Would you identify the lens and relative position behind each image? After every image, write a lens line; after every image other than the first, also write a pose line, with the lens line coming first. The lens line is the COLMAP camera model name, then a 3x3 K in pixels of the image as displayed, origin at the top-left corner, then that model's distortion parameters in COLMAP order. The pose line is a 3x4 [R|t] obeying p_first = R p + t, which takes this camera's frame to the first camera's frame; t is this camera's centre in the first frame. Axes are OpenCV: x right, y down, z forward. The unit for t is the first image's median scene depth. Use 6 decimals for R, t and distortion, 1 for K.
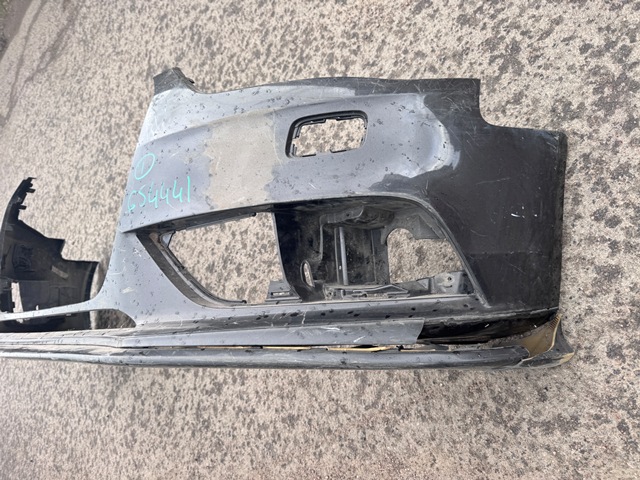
lens RADIAL K [[454.2, 0, 320.4], [0, 454.2, 249.8], [0, 0, 1]] dist [-0.054193, -0.000384]
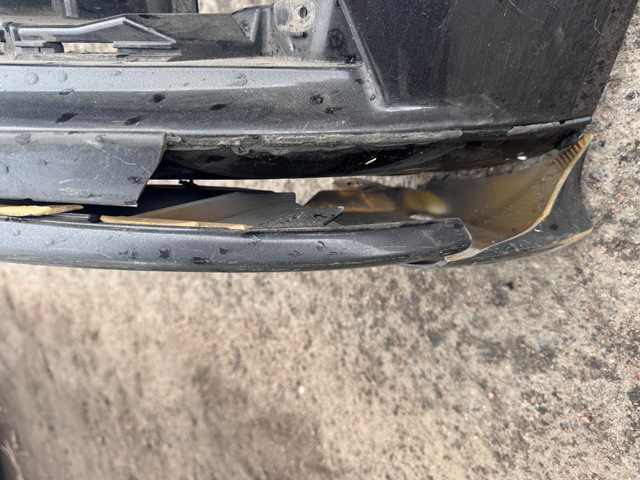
lens RADIAL K [[454.2, 0, 320.4], [0, 454.2, 249.8], [0, 0, 1]] dist [-0.054193, -0.000384]
pose [[0.996355, 0.082643, -0.021160, 0.307906], [-0.061192, 0.865177, 0.497720, 0.047702], [0.059440, -0.494611, 0.867080, 0.581526]]
